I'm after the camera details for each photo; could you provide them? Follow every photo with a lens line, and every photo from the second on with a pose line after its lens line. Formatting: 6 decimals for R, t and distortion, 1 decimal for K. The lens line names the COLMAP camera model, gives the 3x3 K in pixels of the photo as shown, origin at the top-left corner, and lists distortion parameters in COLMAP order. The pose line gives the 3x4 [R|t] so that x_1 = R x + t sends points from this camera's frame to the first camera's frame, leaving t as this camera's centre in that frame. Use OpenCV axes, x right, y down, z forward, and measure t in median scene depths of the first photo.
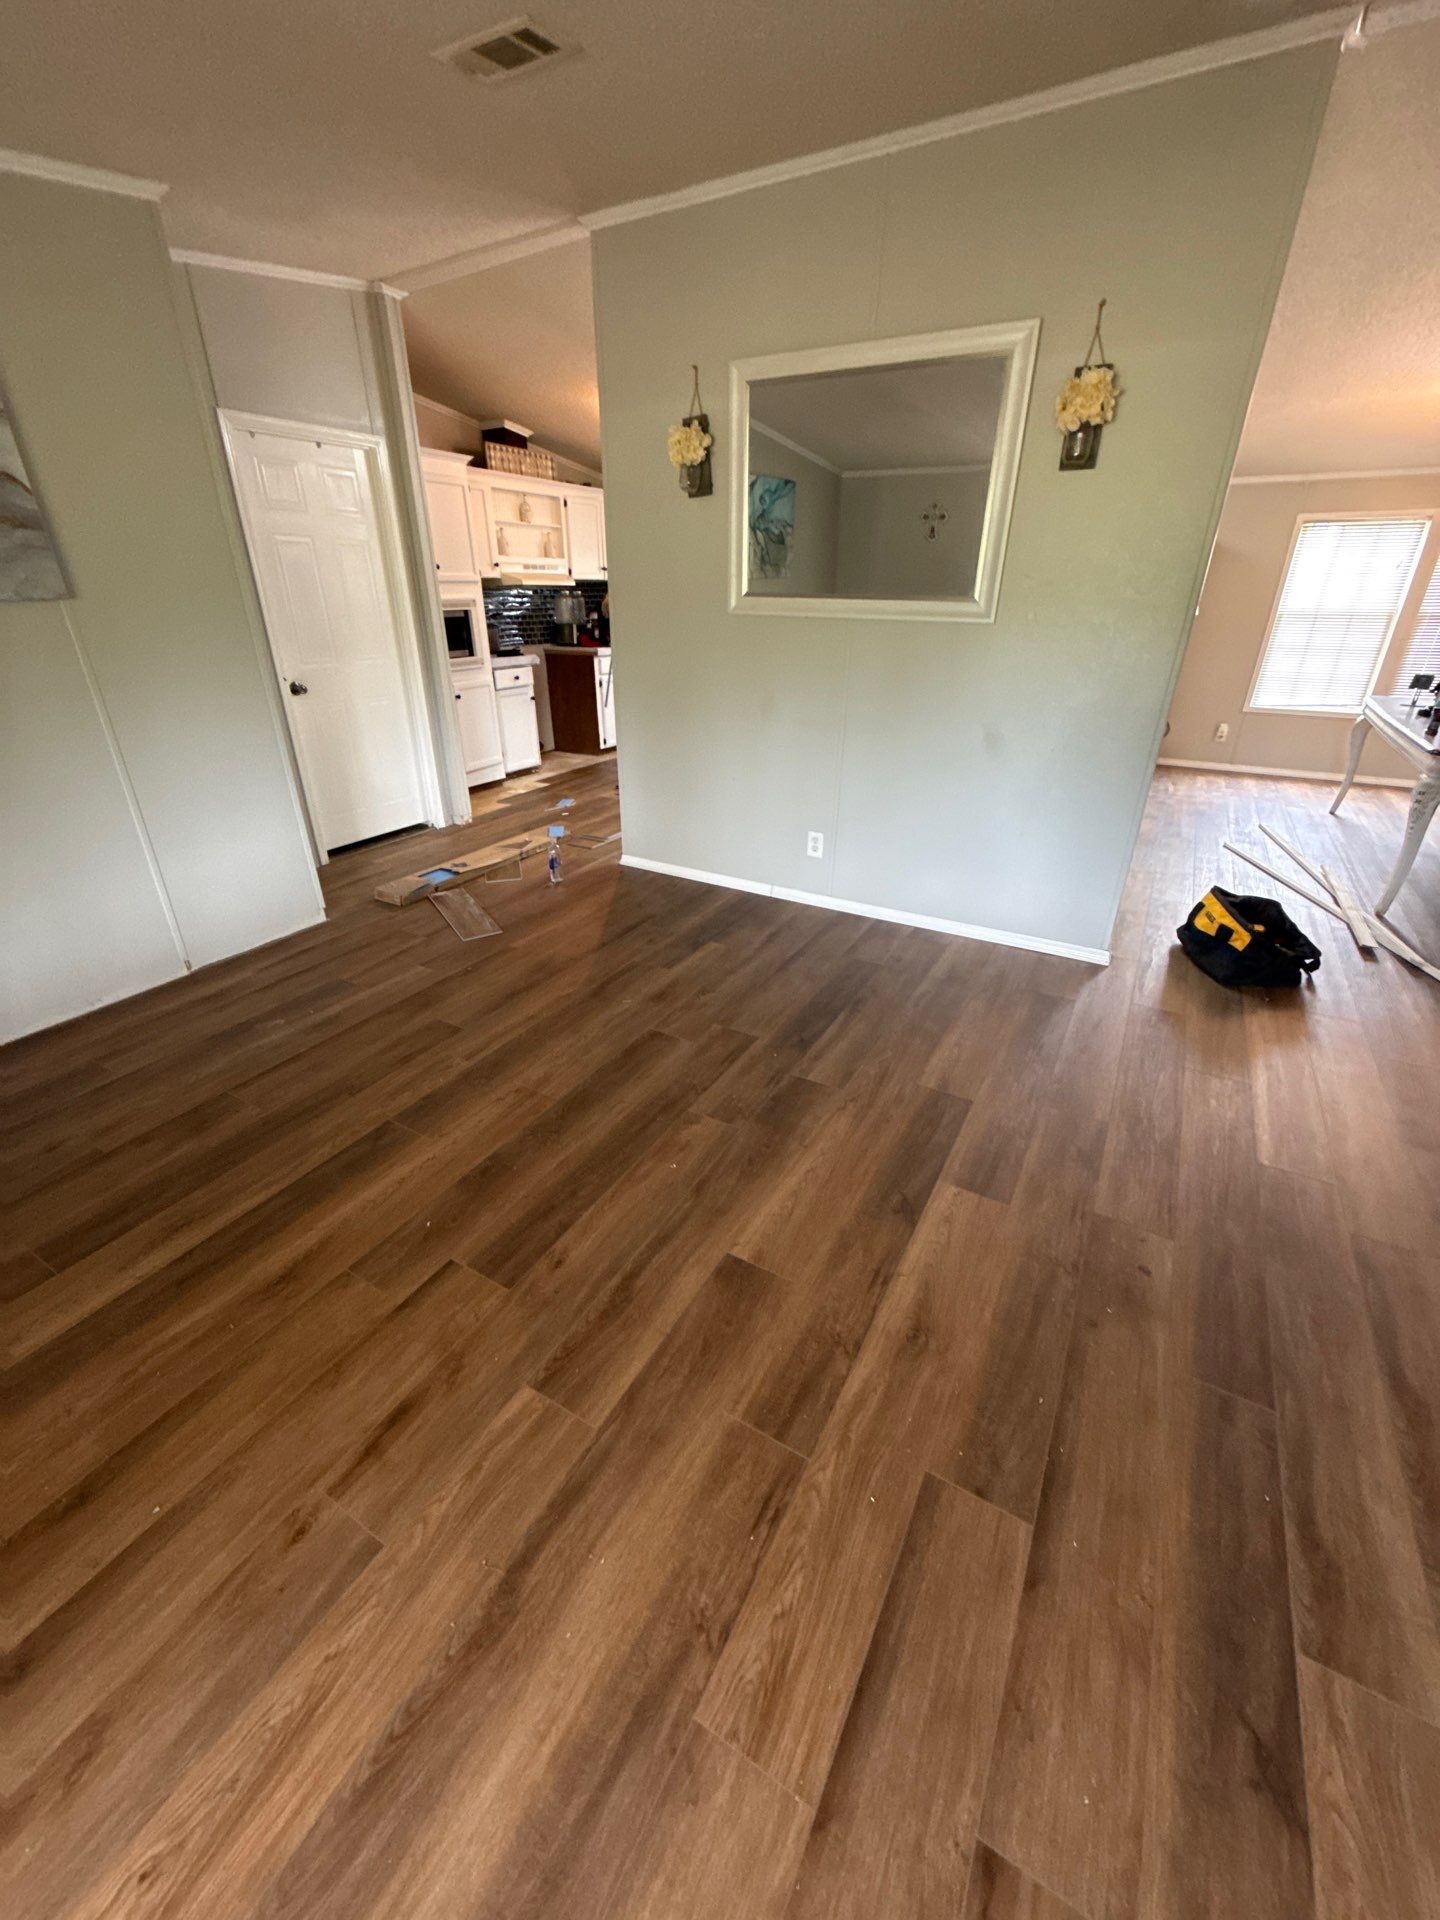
lens RADIAL K [[764.0, 0, 721.3], [0, 764.0, 959.4], [0, 0, 1]] dist [-0.001942, 0.000194]
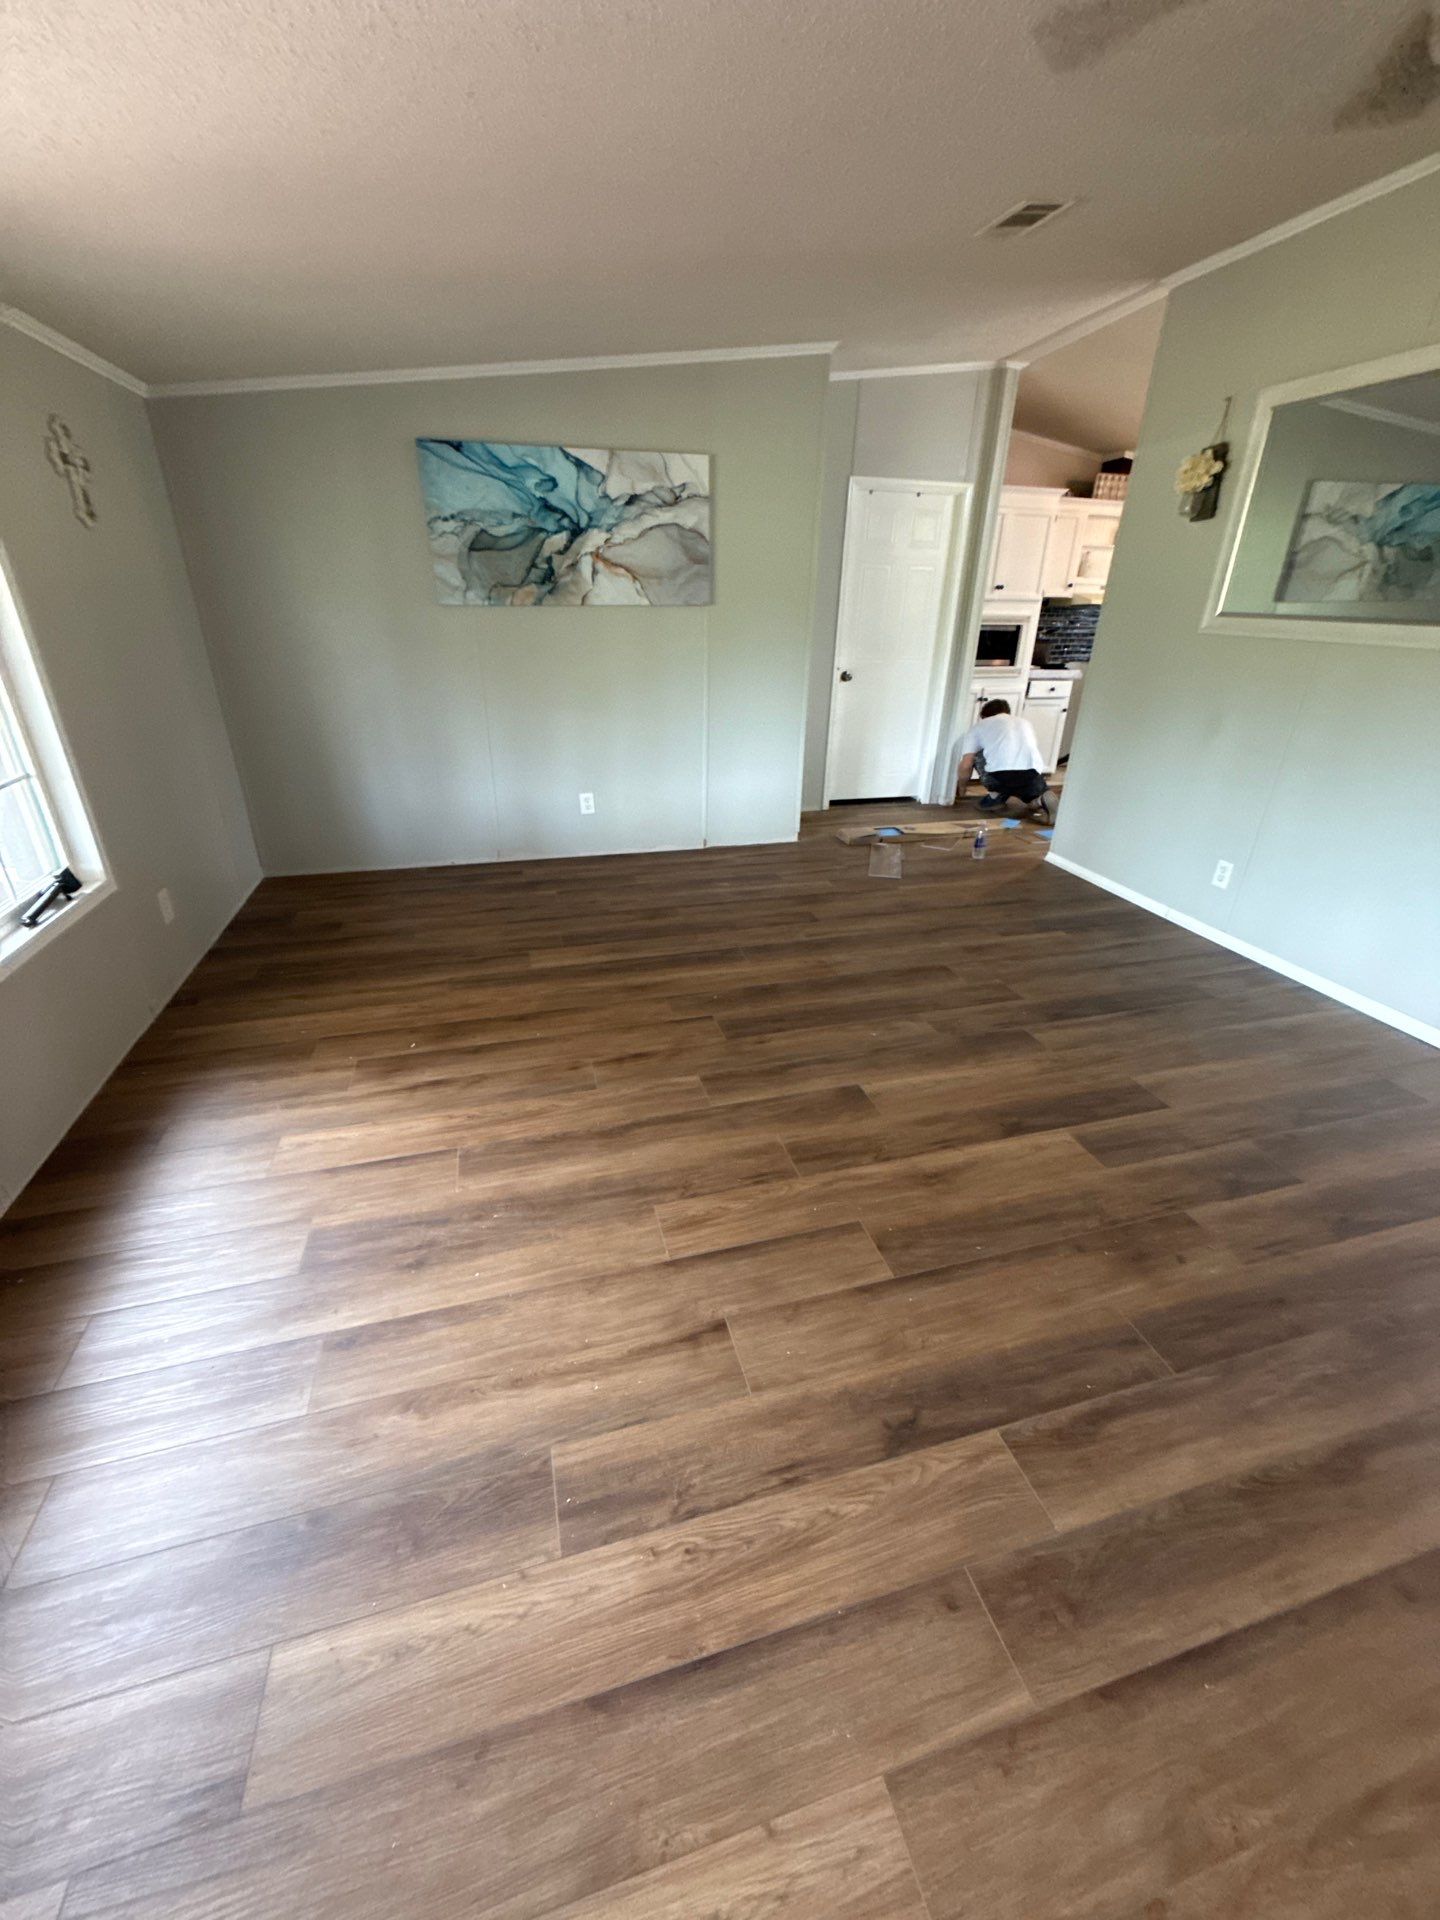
lens RADIAL K [[764.0, 0, 719.1], [0, 764.0, 958.0], [0, 0, 1]] dist [-0.001942, 0.000194]
pose [[0.714240, 0.306661, -0.629143, 0.437363], [-0.321583, 0.942187, 0.094167, 0.088205], [0.621647, 0.135064, 0.771565, -0.166935]]
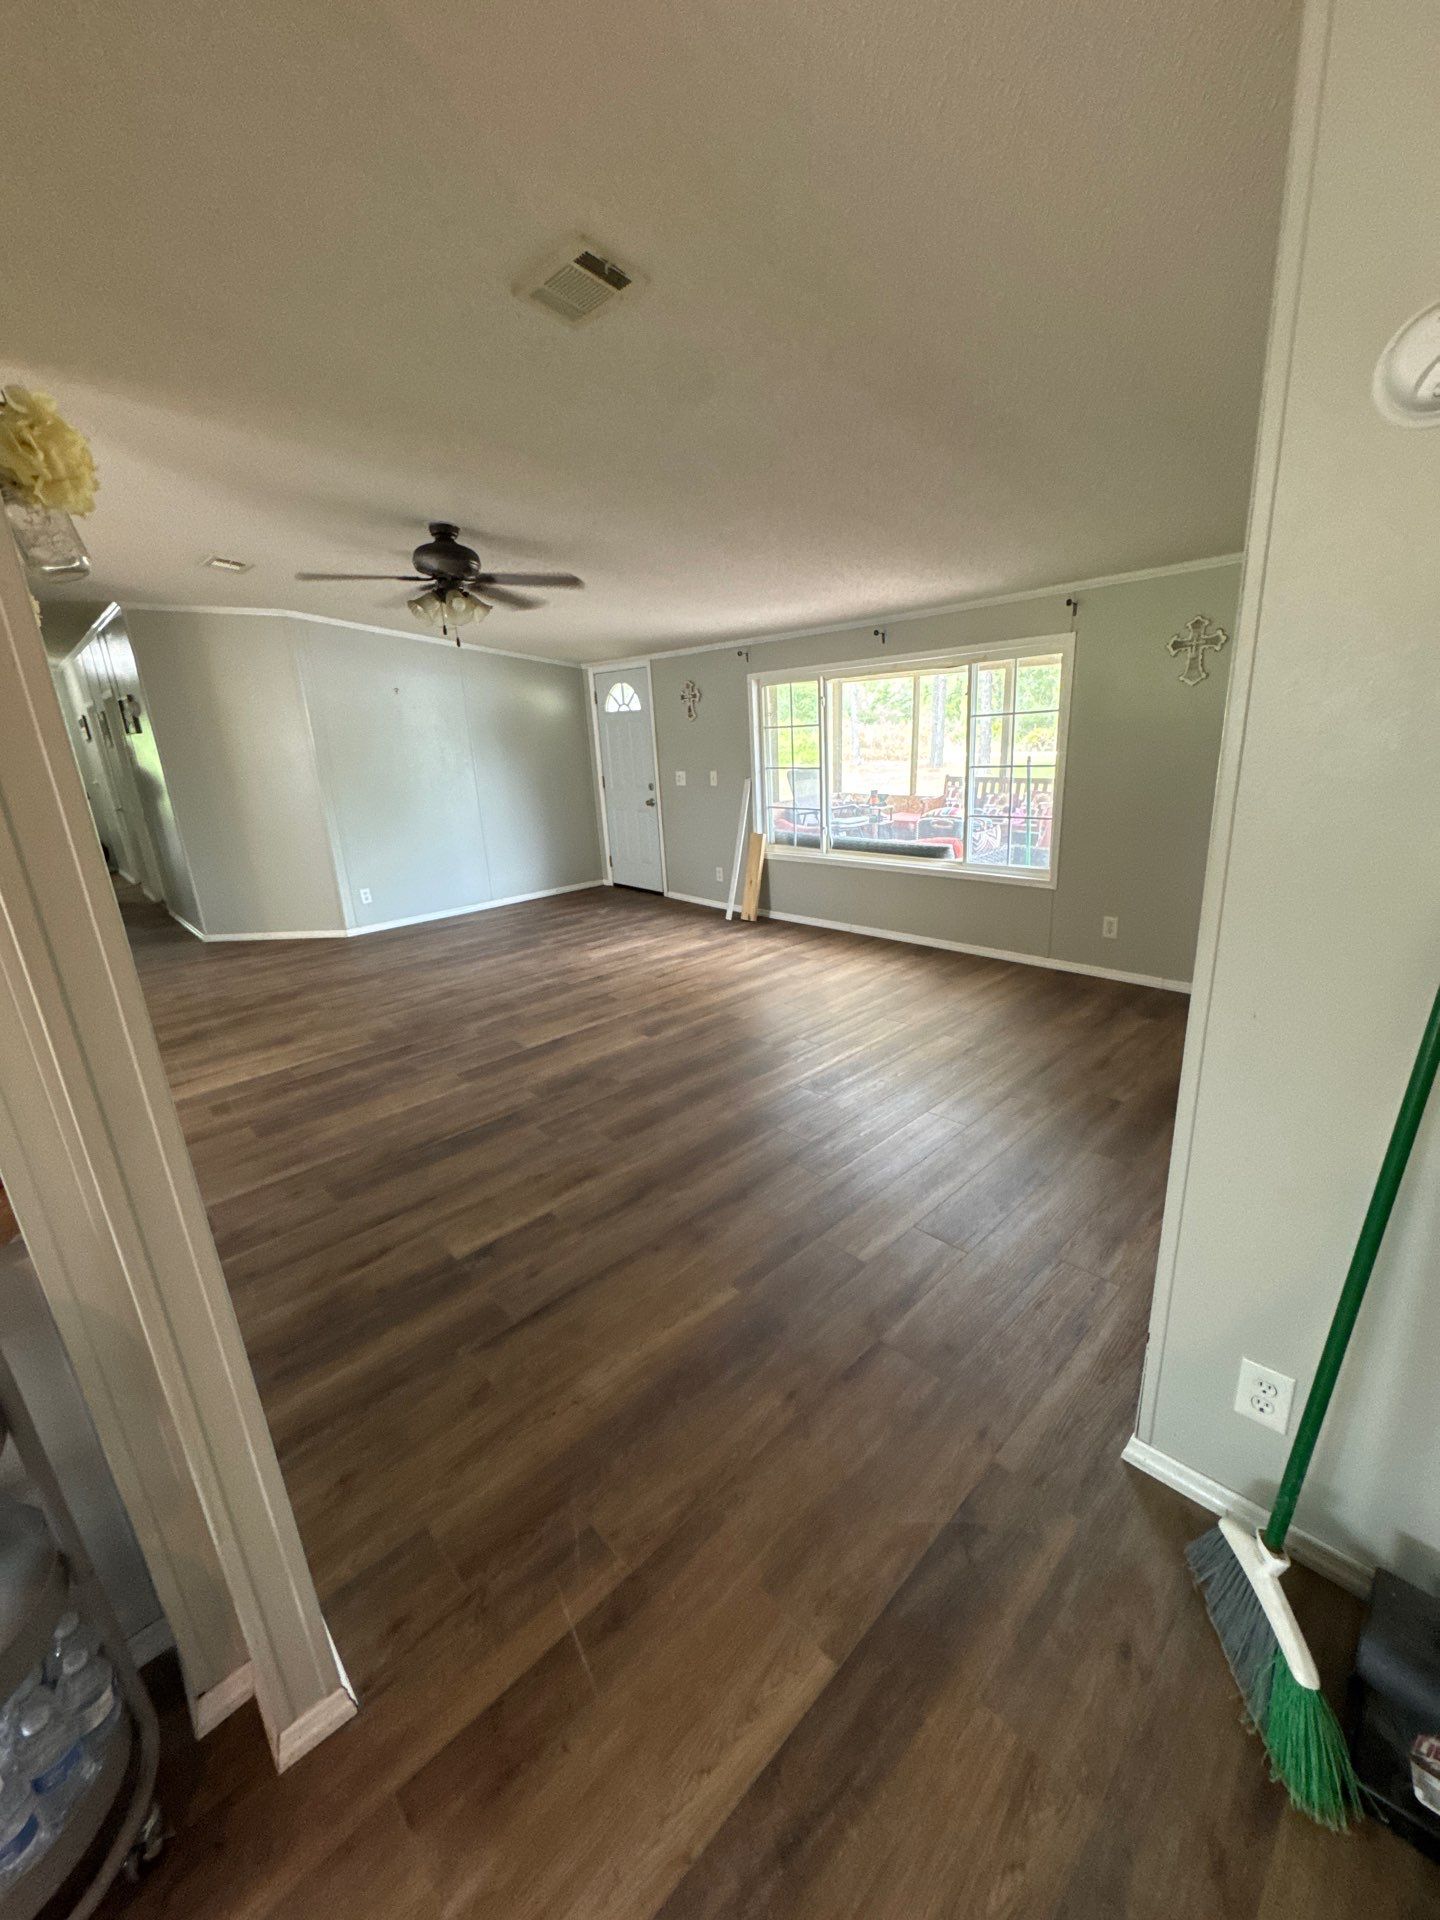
lens RADIAL K [[764.0, 0, 724.6], [0, 764.0, 957.9], [0, 0, 1]] dist [-0.001942, 0.000194]
pose [[-0.959443, -0.035765, 0.279626, -0.565433], [0.165906, 0.730312, 0.662661, -0.844755], [-0.227914, 0.682177, -0.694759, 1.639269]]
